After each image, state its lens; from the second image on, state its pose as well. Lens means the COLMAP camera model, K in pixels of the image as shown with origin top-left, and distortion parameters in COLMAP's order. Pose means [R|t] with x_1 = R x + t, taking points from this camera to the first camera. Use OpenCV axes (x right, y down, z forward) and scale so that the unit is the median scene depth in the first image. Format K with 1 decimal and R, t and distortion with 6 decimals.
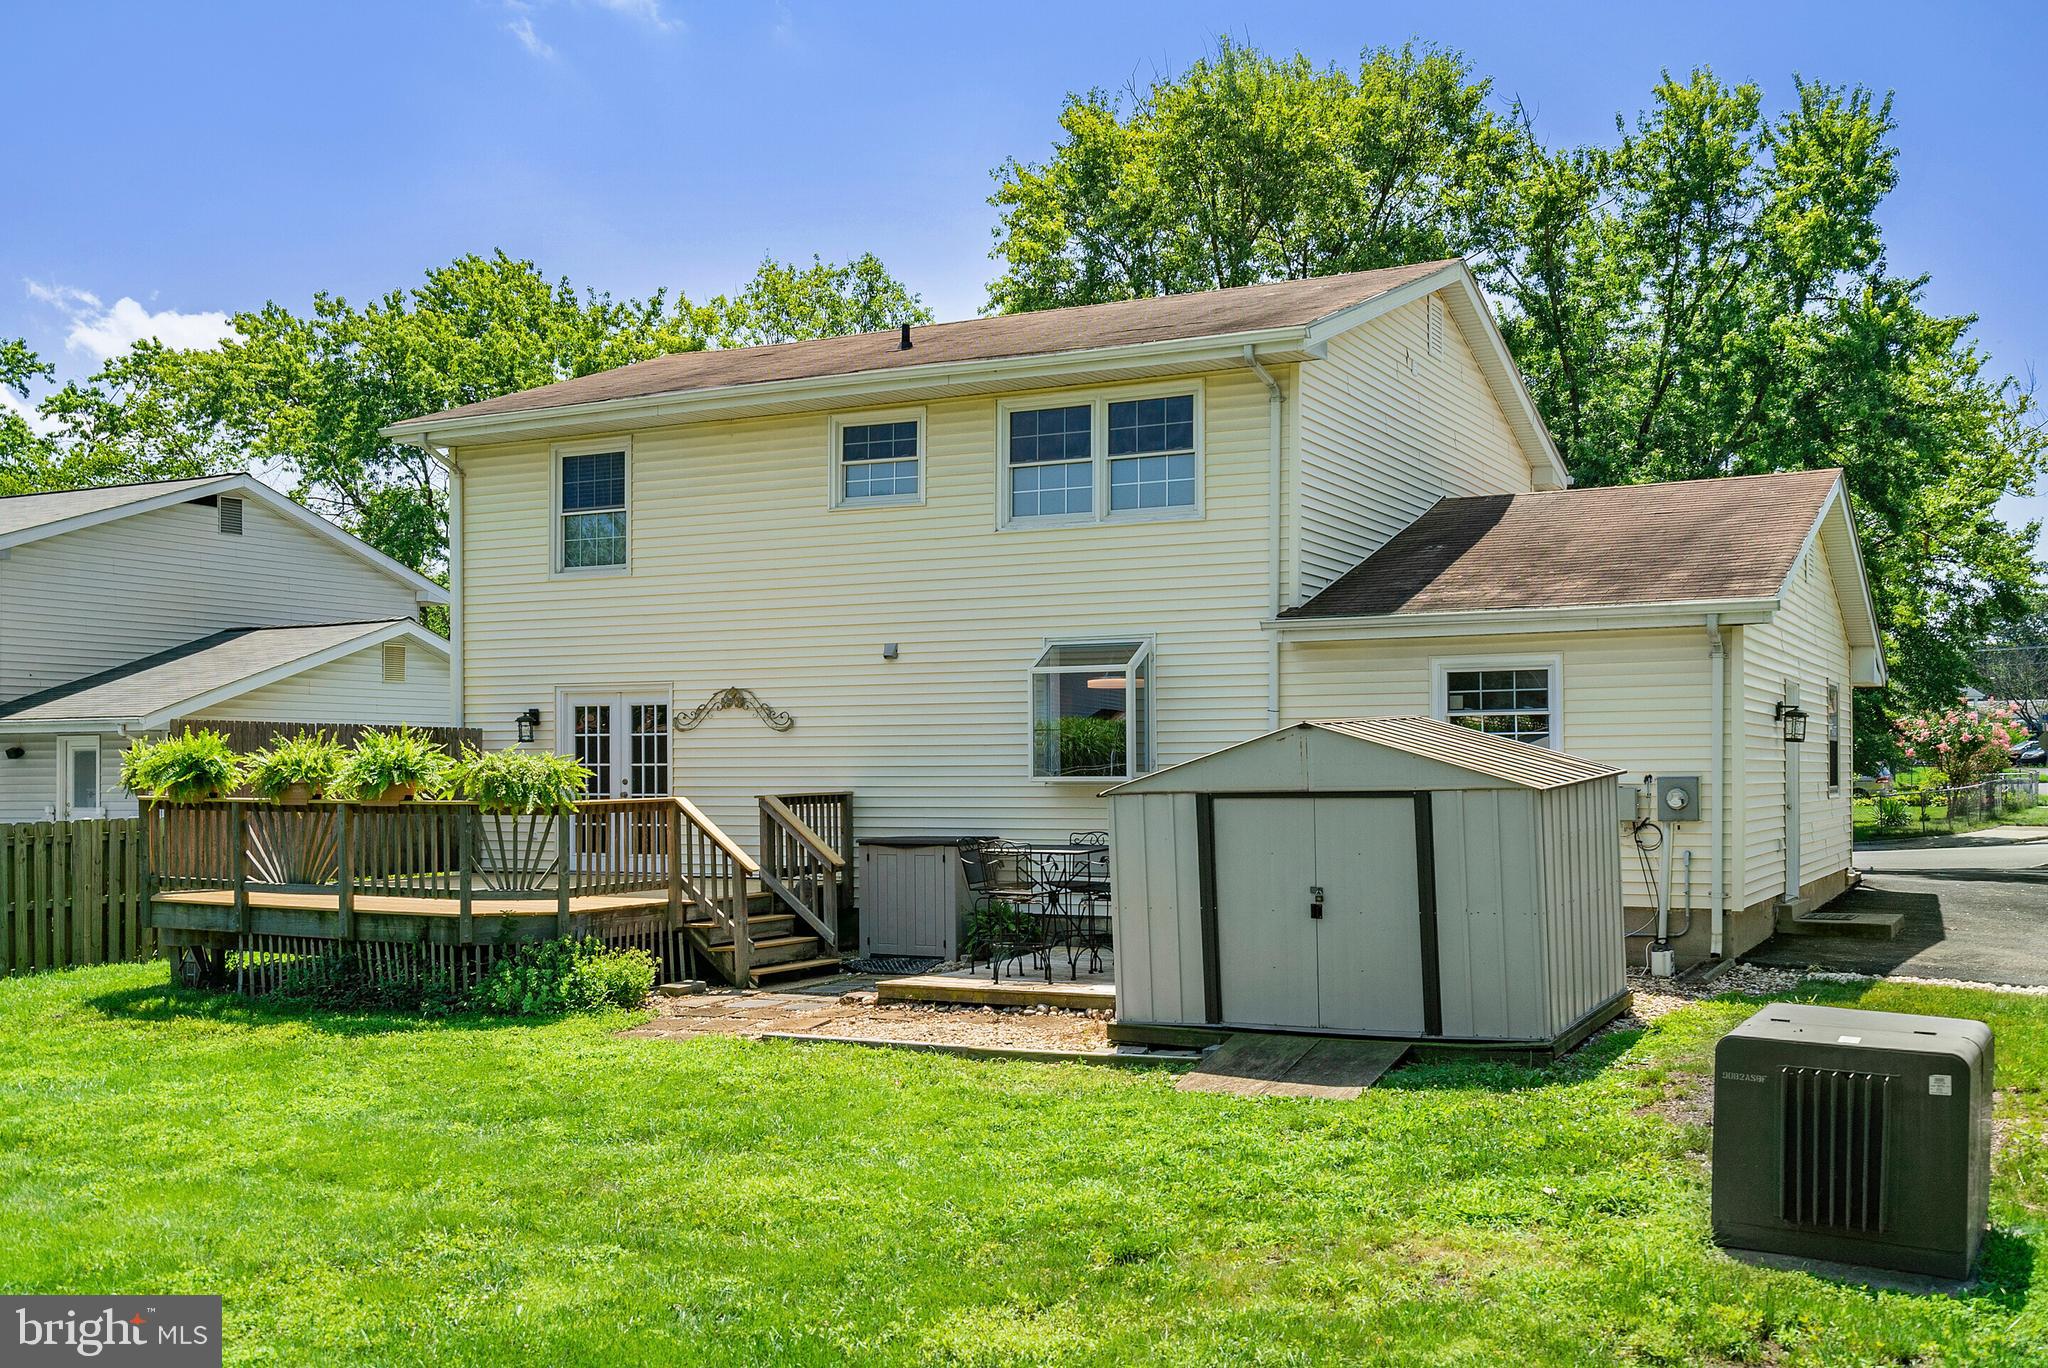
lens RADIAL K [[2225.9, 0, 1014.9], [0, 2225.9, 680.7], [0, 0, 1]] dist [0.006143, 0.000000]
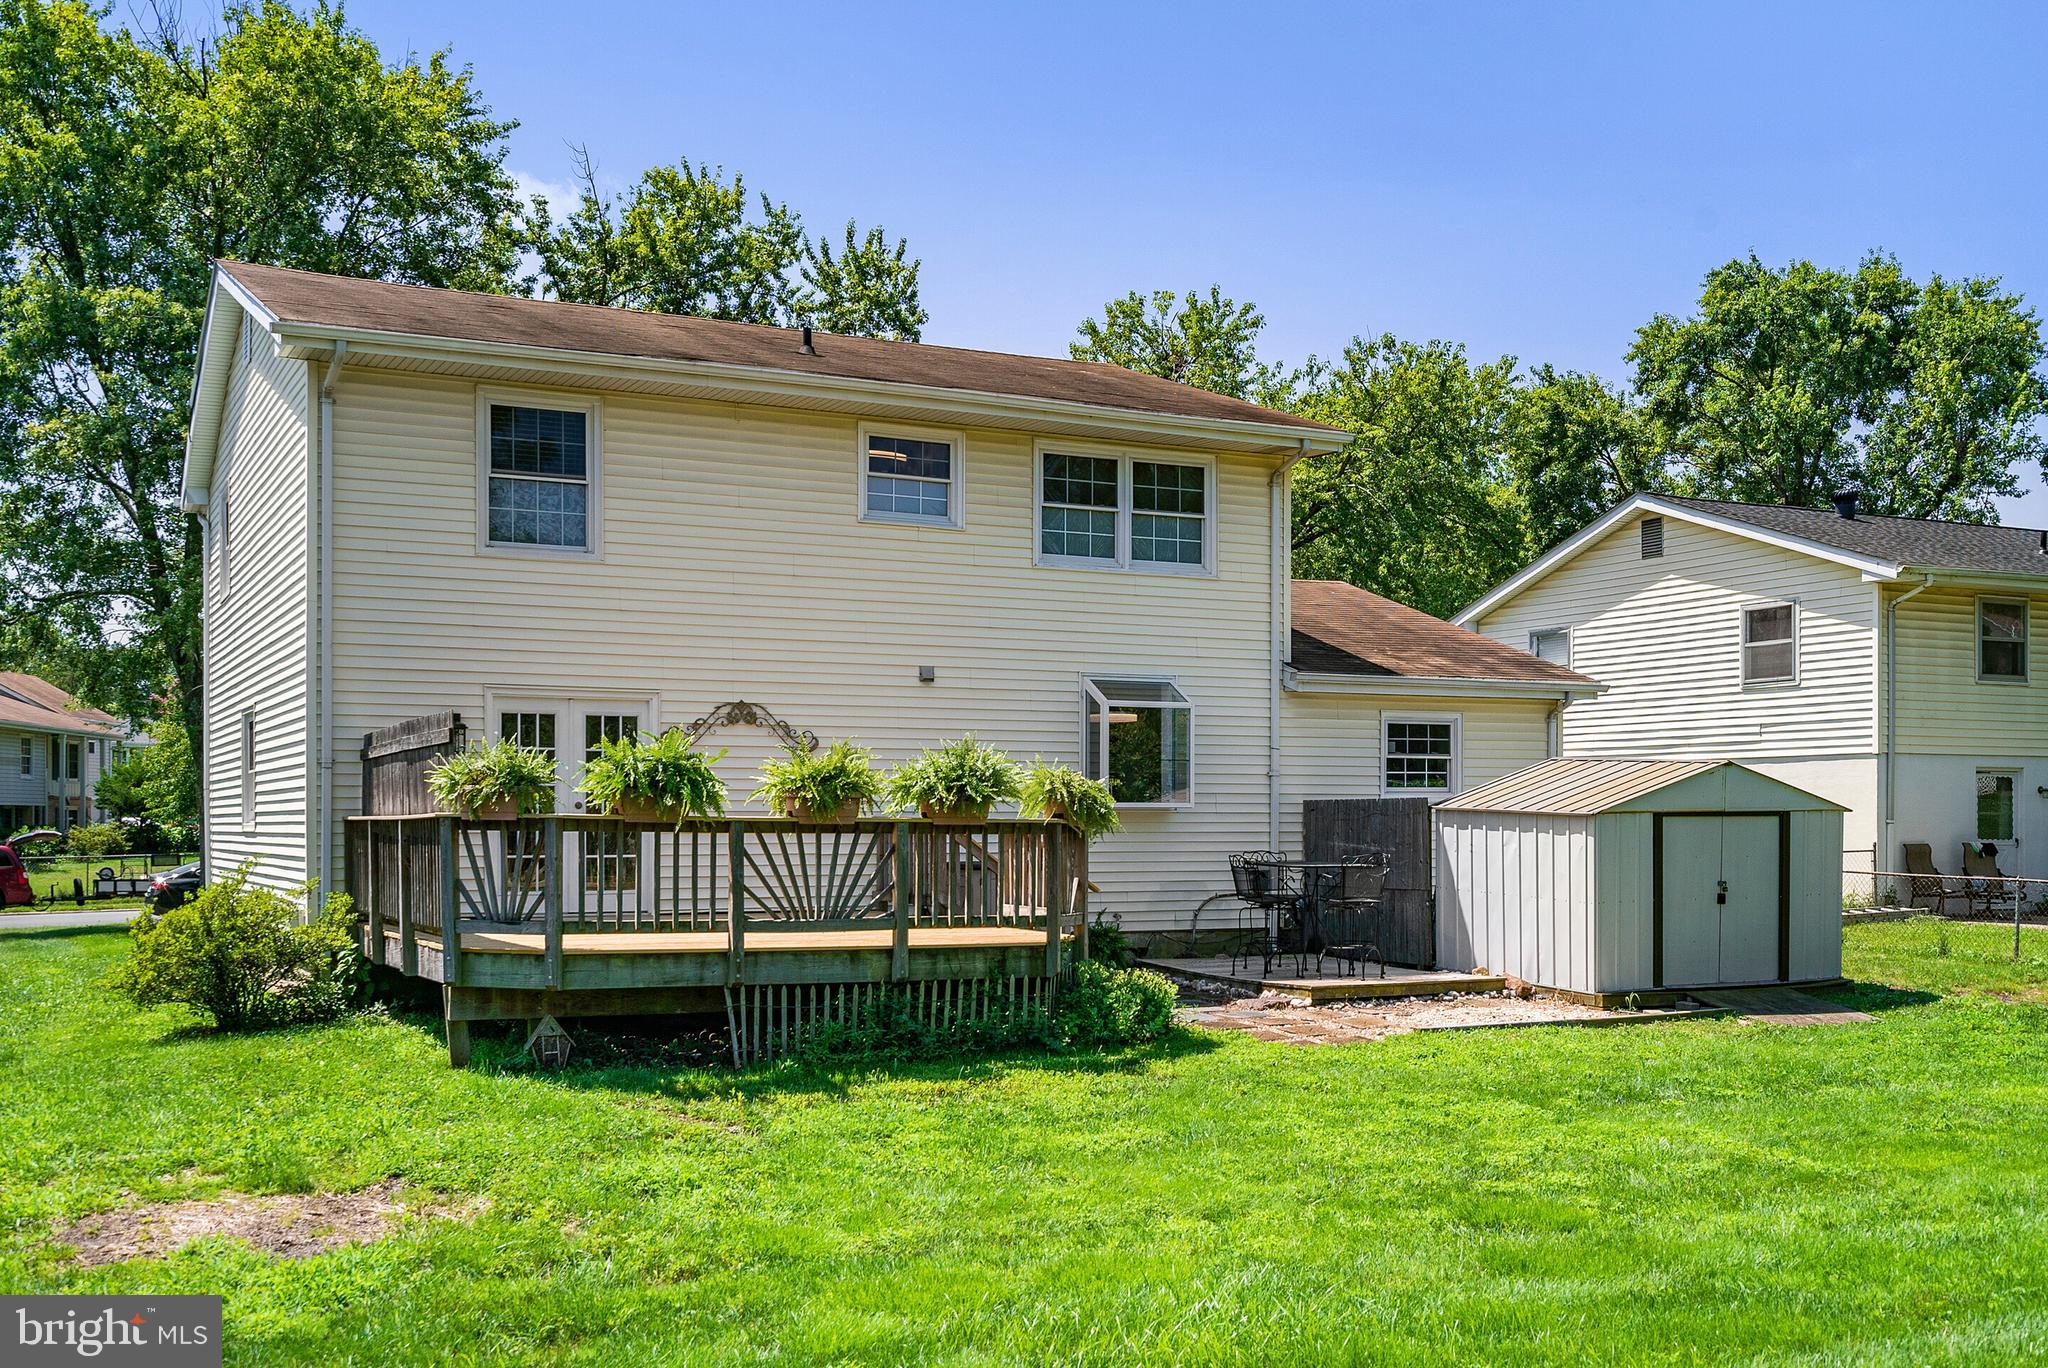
lens RADIAL K [[2225.9, 0, 1146.3], [0, 2225.9, 818.4], [0, 0, 1]] dist [0.006143, 0.000000]
pose [[0.516289, 0.004981, 0.856400, -0.880387], [-0.037698, 0.999146, 0.016915, 0.031222], [-0.855584, -0.041017, 0.516036, 0.422505]]
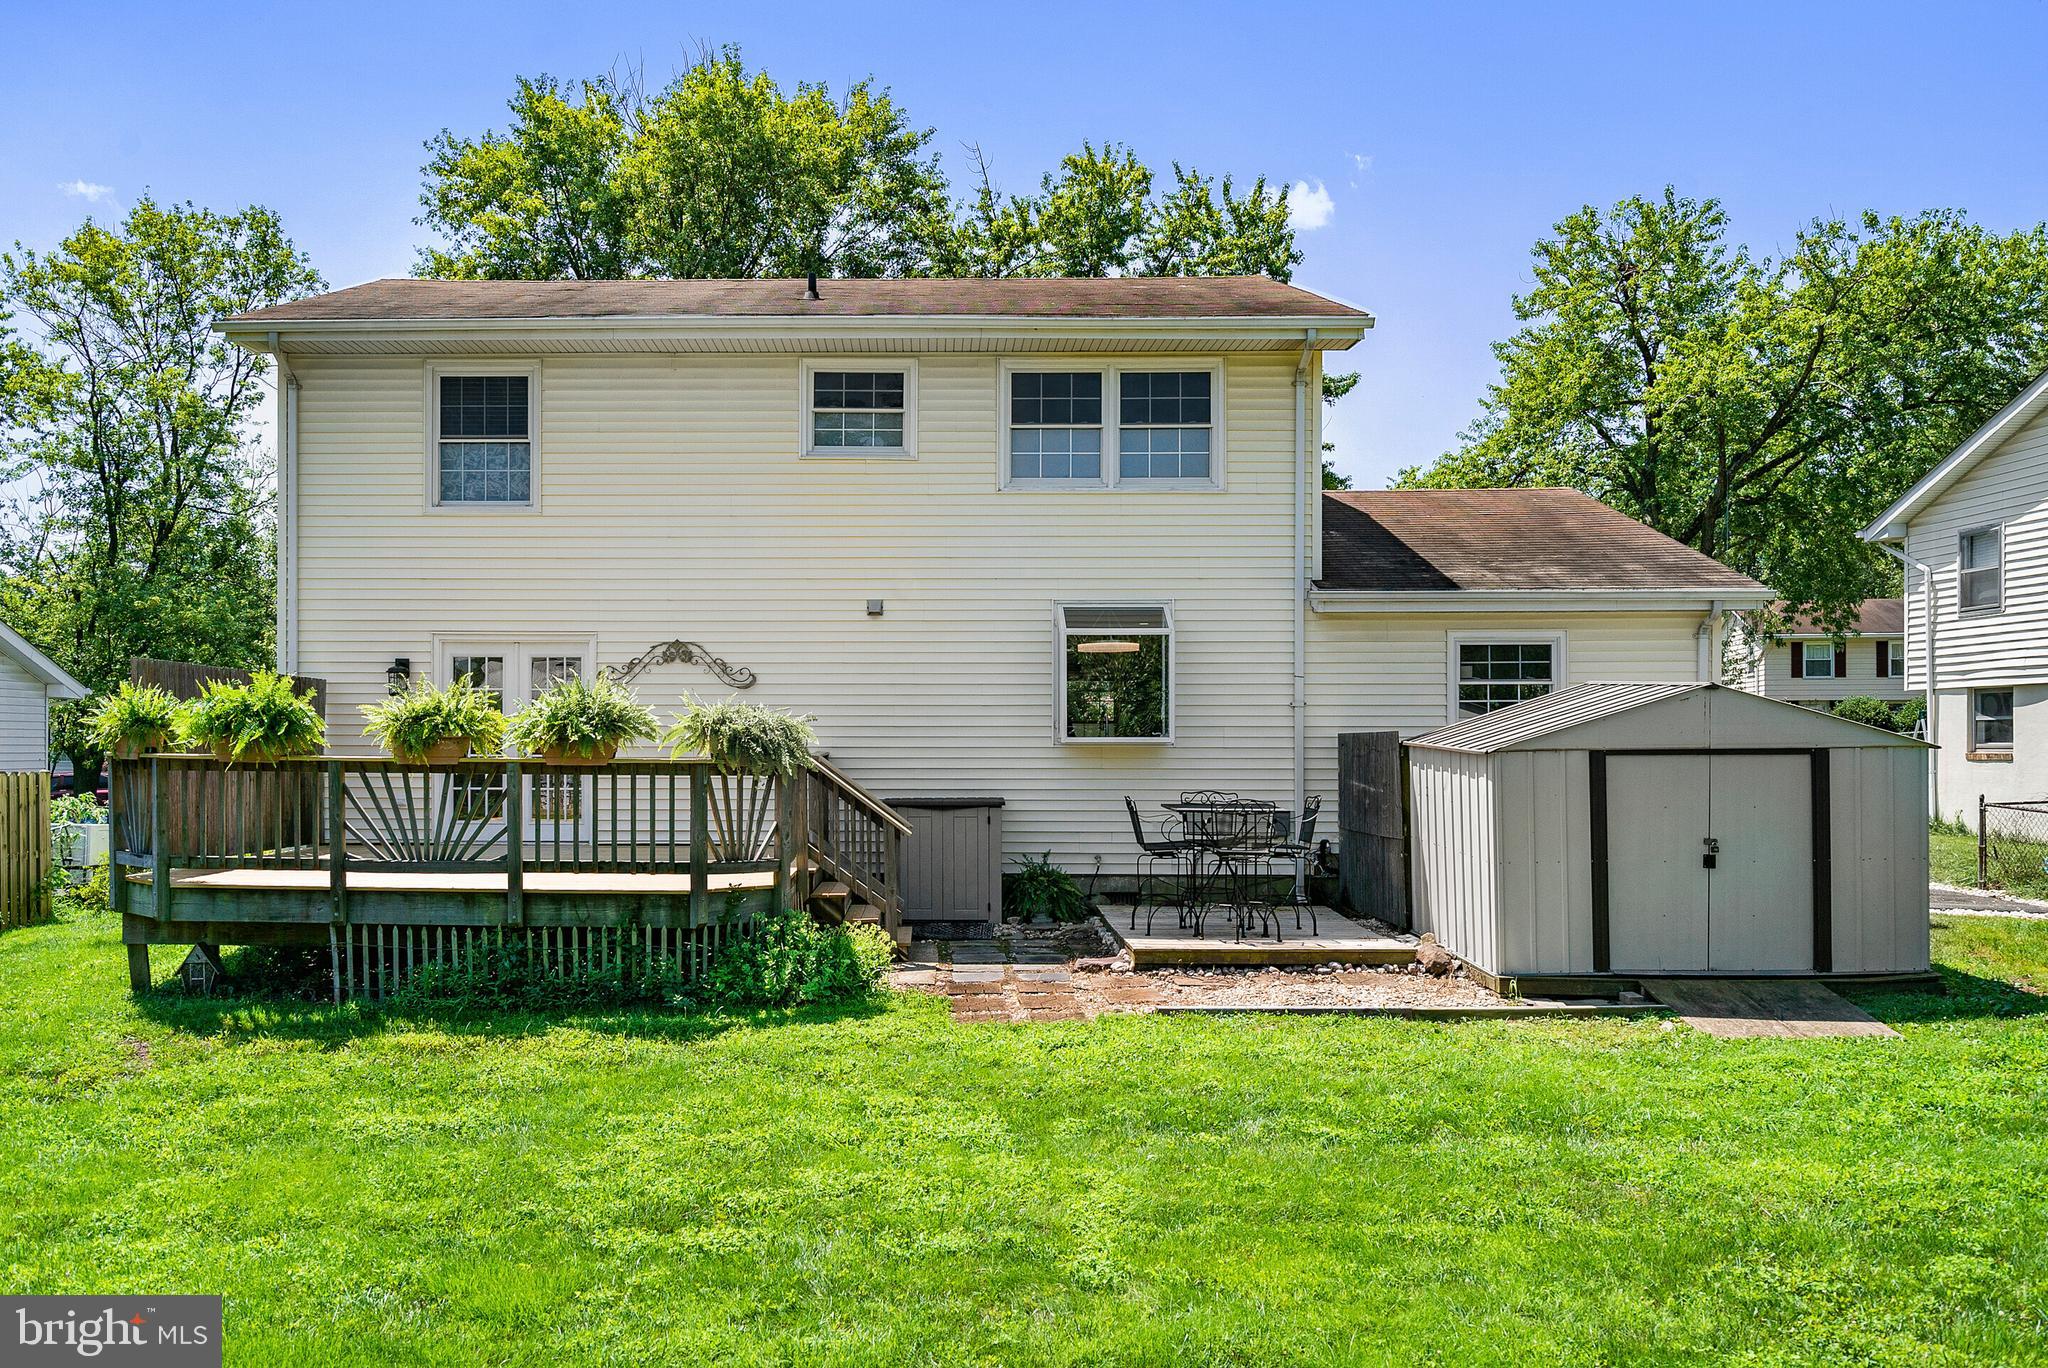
lens RADIAL K [[1914.7, 0, 1020.7], [0, 1914.7, 696.5], [0, 0, 1]] dist [0.012447, 0.010854]
pose [[0.880001, 0.016148, 0.474697, -0.410707], [-0.023662, 0.999671, 0.009860, 0.016286], [-0.474382, -0.019910, 0.880094, 0.243421]]
